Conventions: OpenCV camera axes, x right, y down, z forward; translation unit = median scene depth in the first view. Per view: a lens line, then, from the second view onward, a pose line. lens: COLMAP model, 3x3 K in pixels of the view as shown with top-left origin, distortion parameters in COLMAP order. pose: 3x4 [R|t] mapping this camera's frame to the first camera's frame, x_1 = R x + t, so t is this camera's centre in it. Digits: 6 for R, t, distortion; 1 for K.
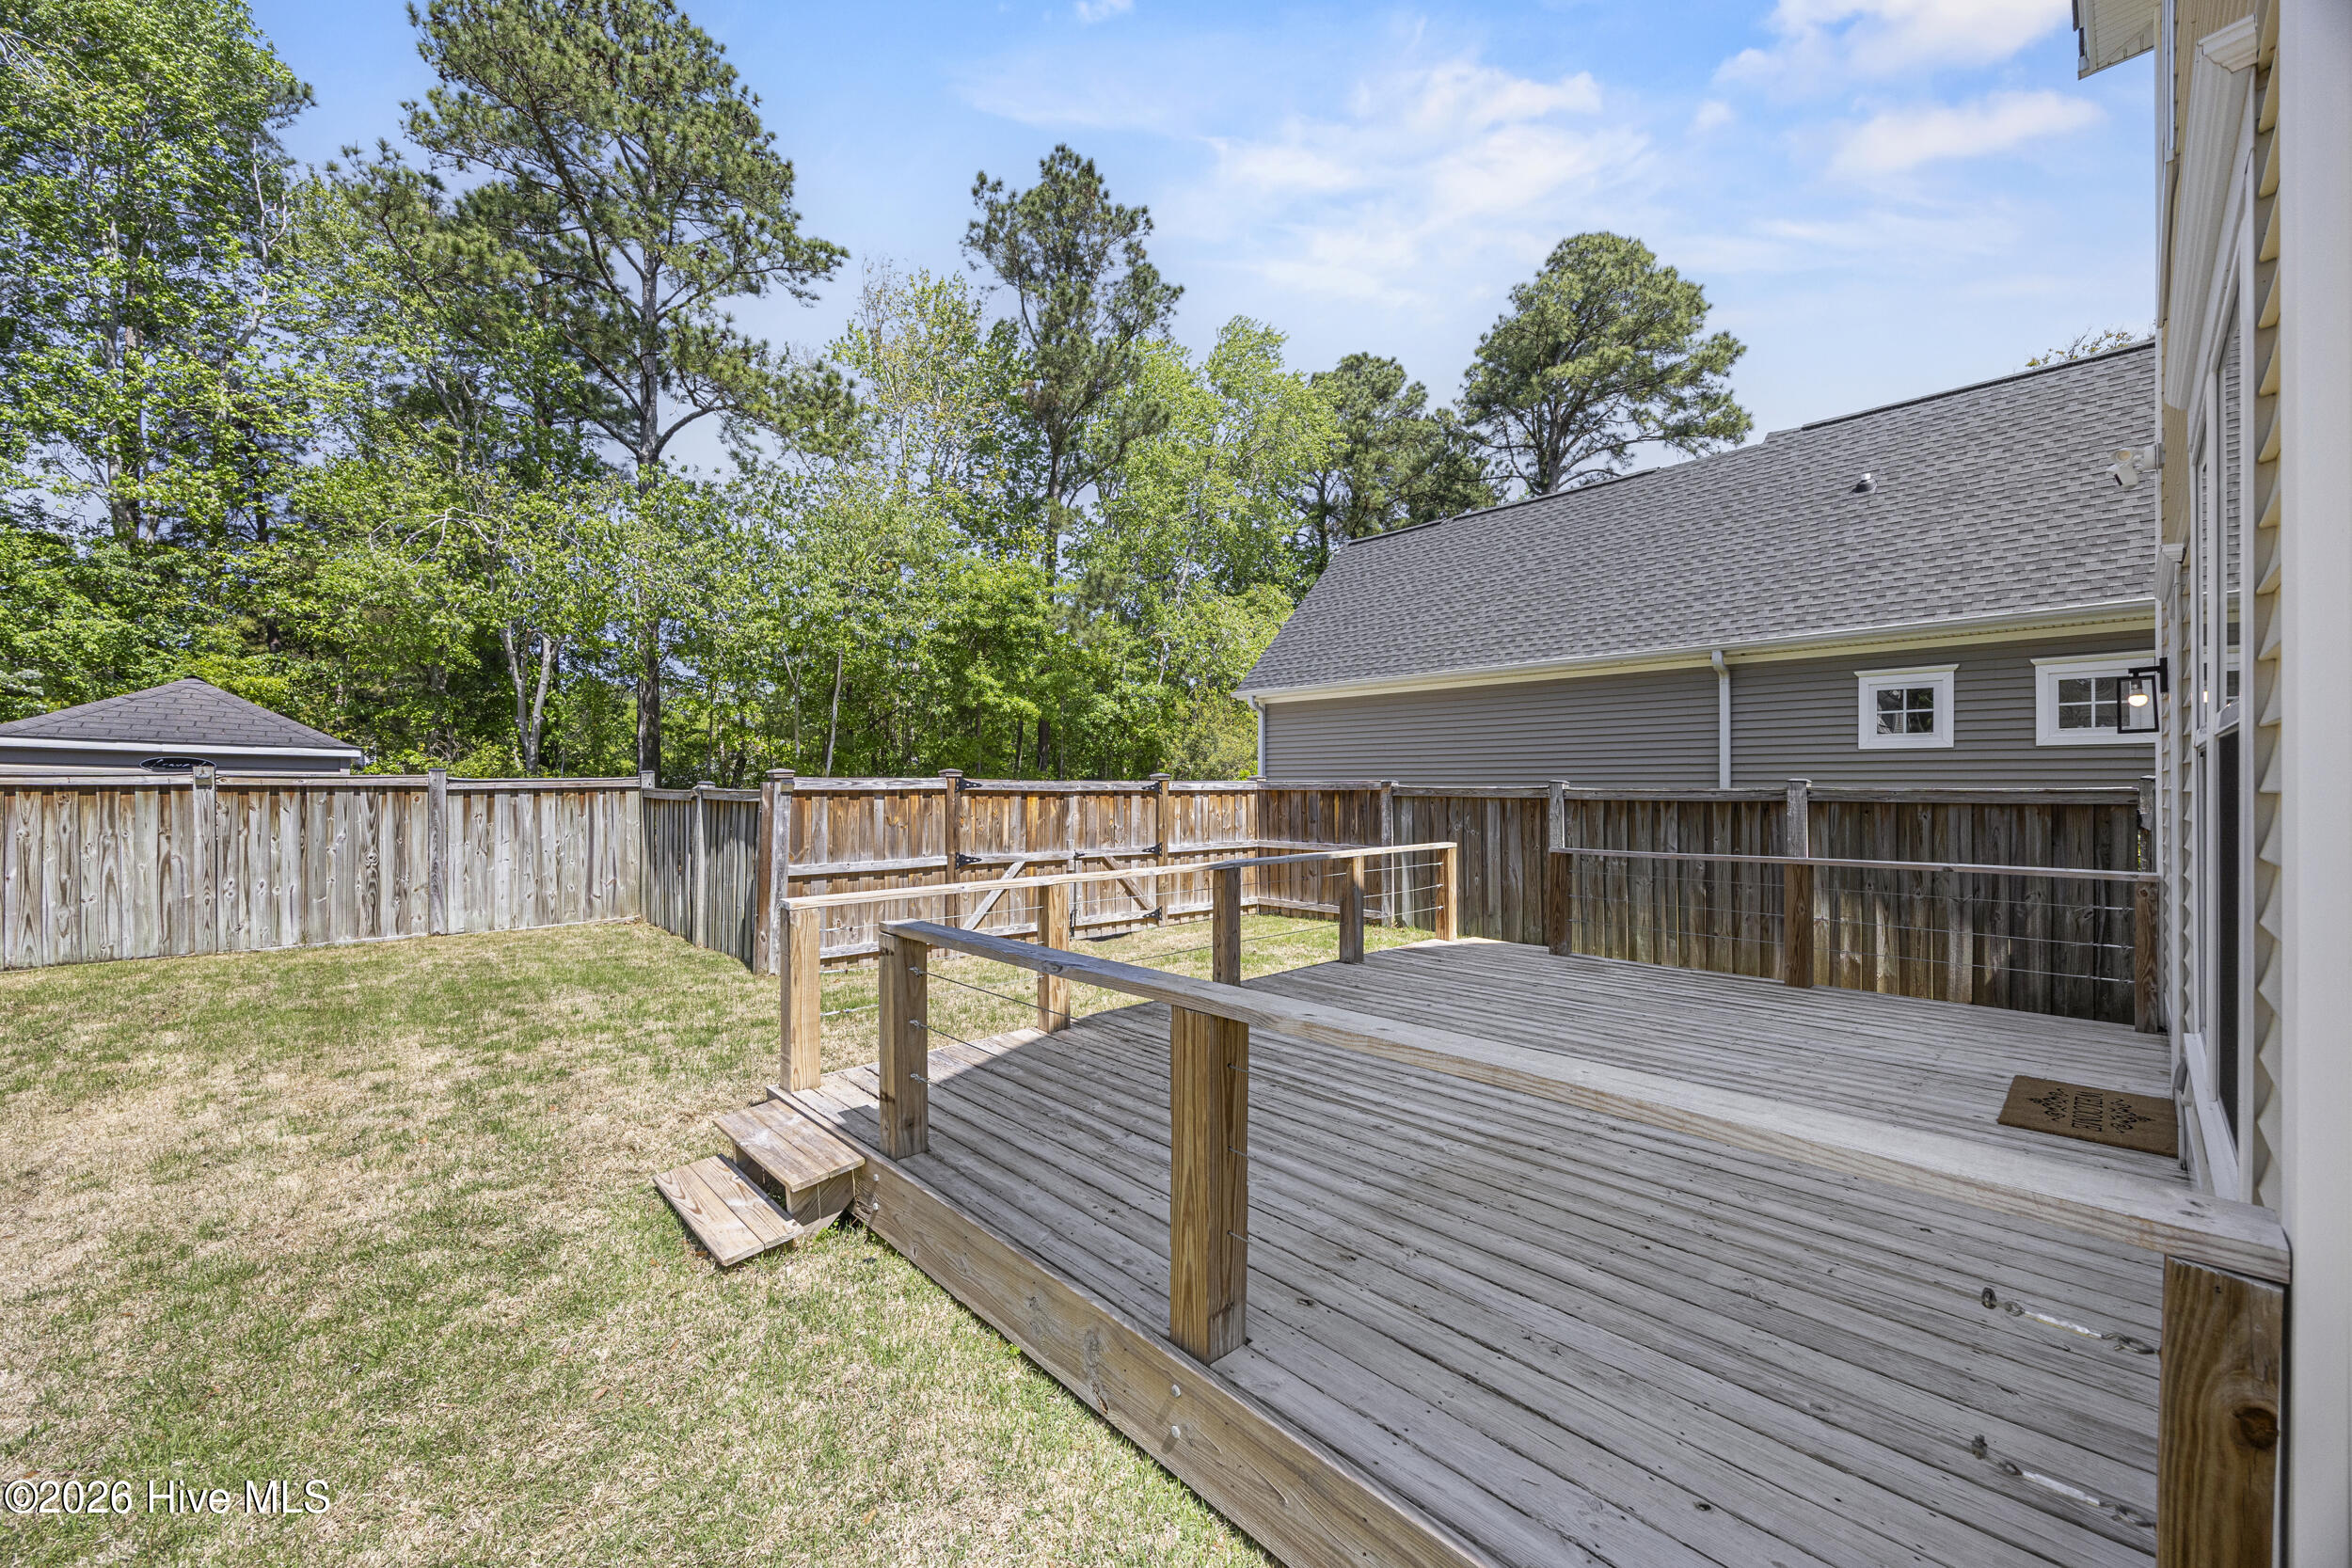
lens RADIAL K [[895.4, 0, 1174.5], [0, 895.4, 780.1], [0, 0, 1]] dist [0.000634, -0.000028]
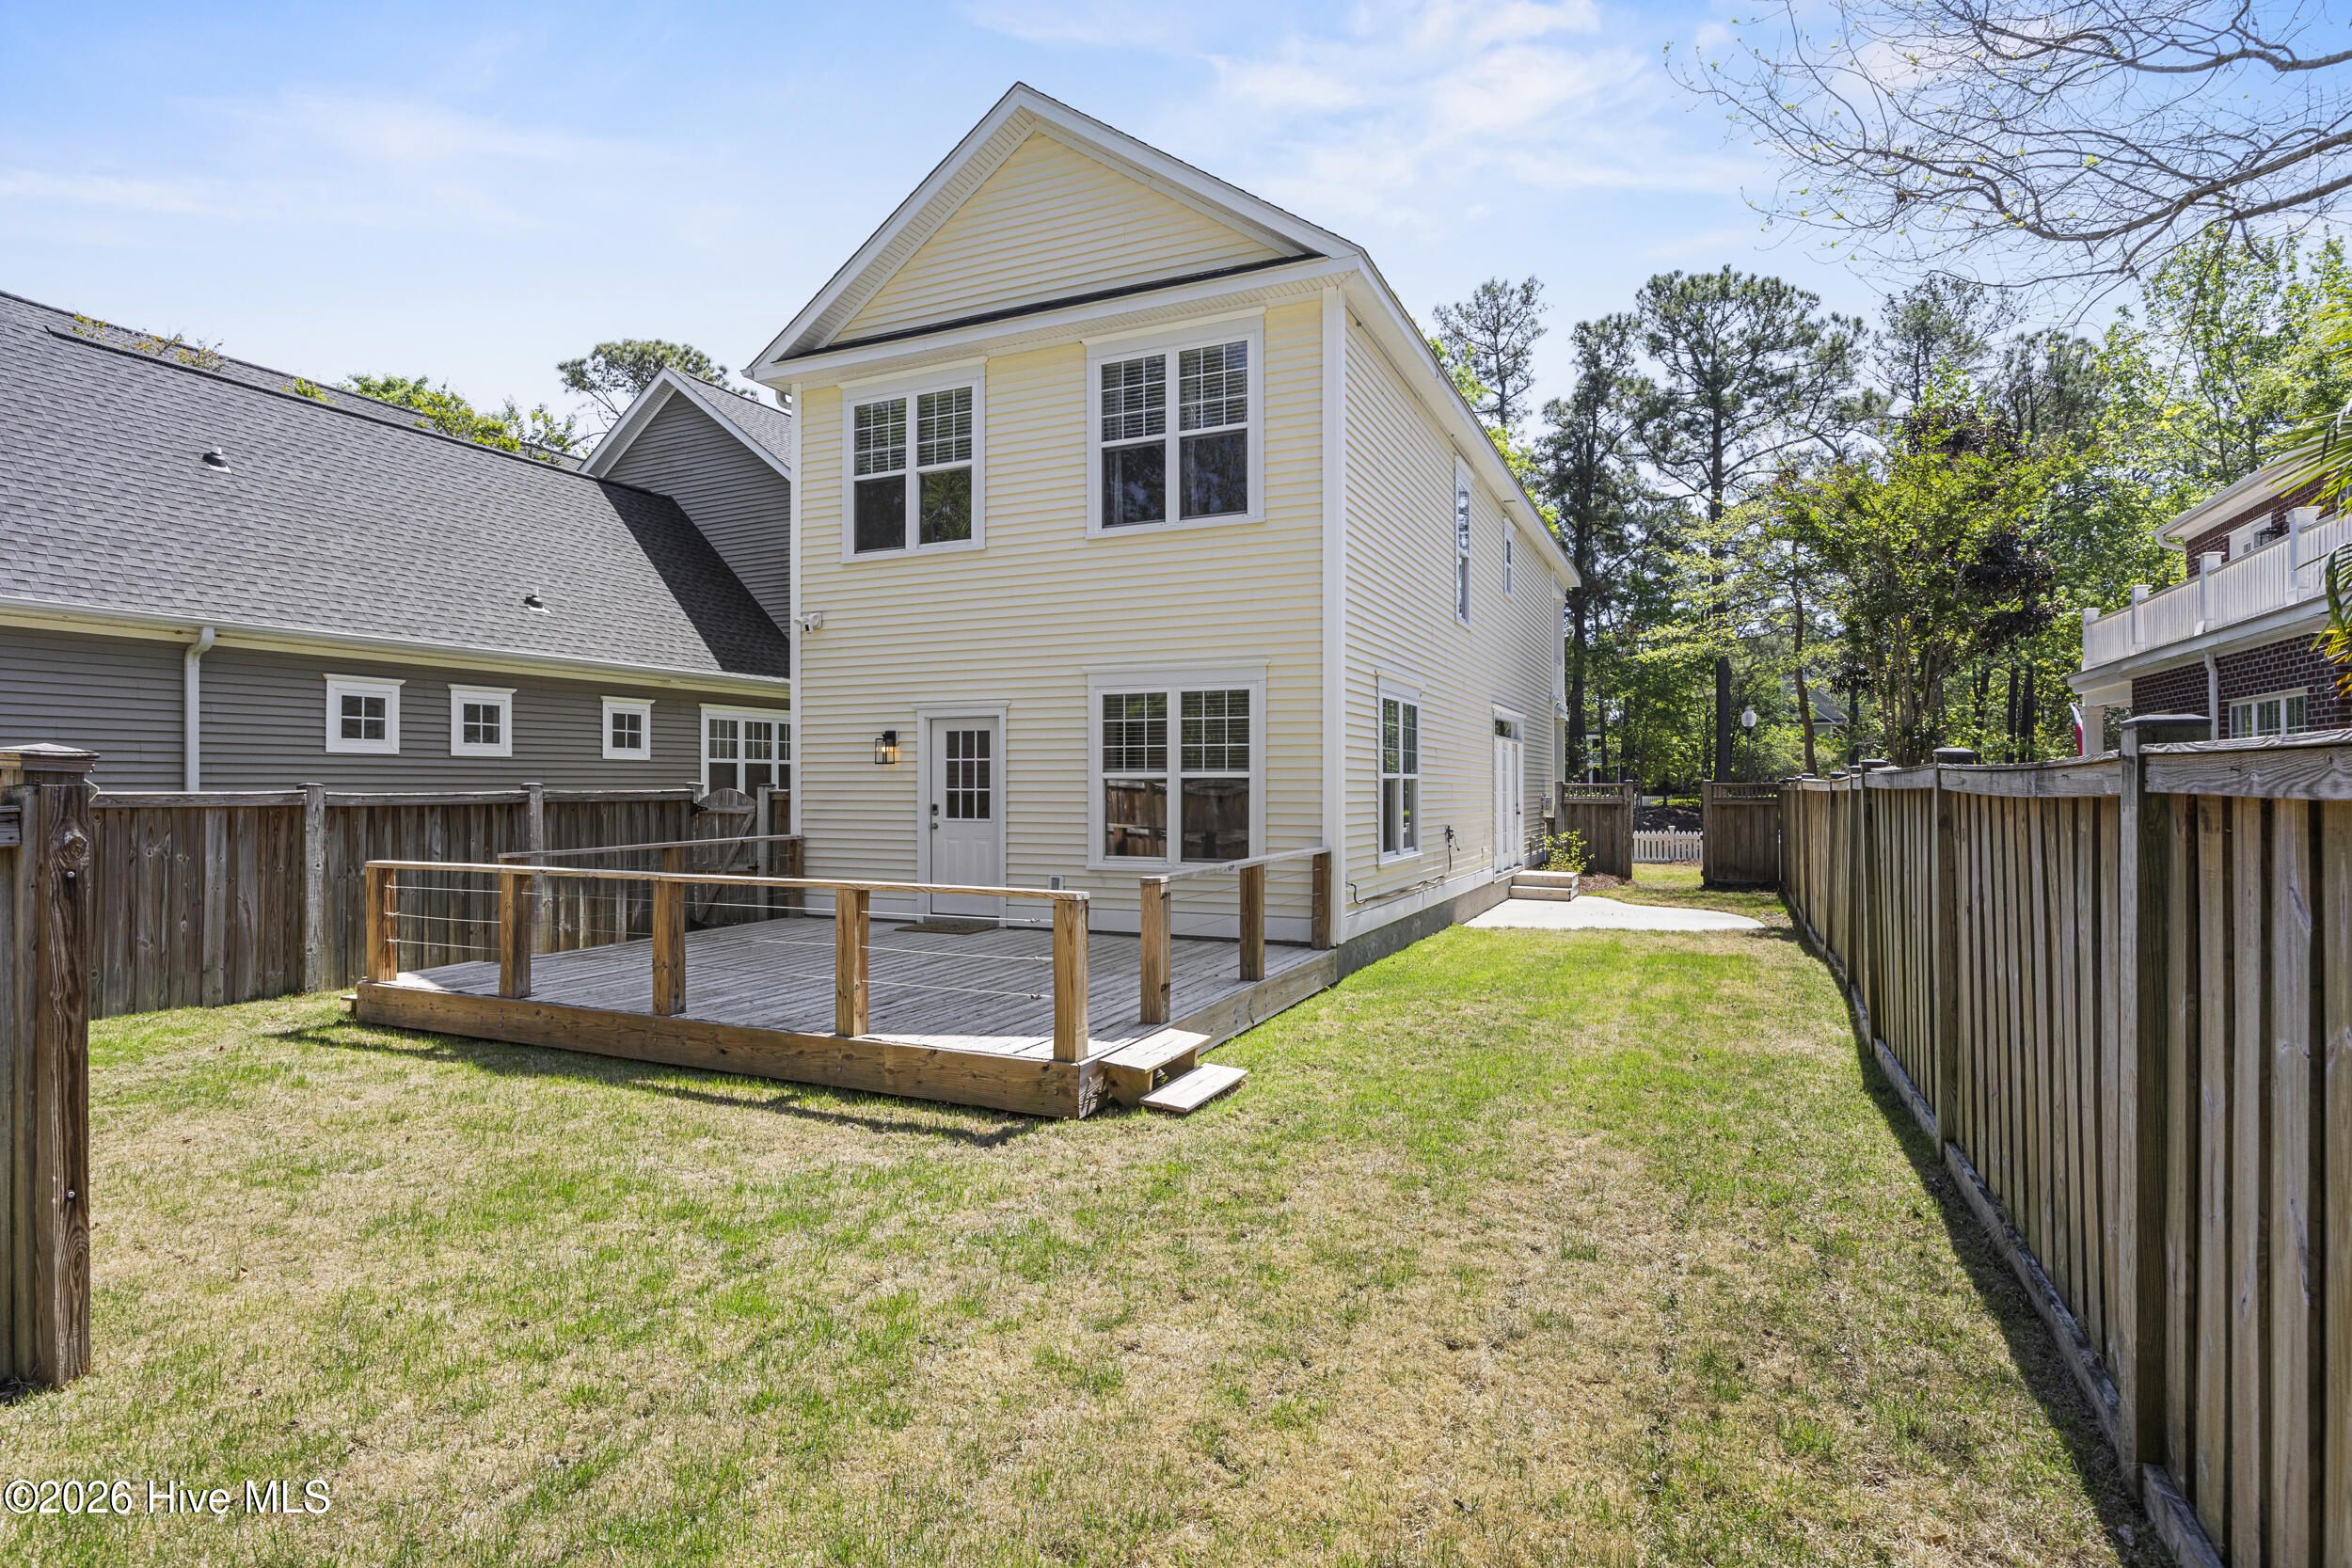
lens RADIAL K [[1219.8, 0, 1171.0], [0, 1219.8, 780.4], [0, 0, 1]] dist [0.001682, 0.000121]
pose [[-0.389867, 0.004395, 0.920861, -0.890388], [-0.000949, 0.999986, -0.005174, 0.002731], [-0.920871, -0.002891, -0.389858, 0.702076]]
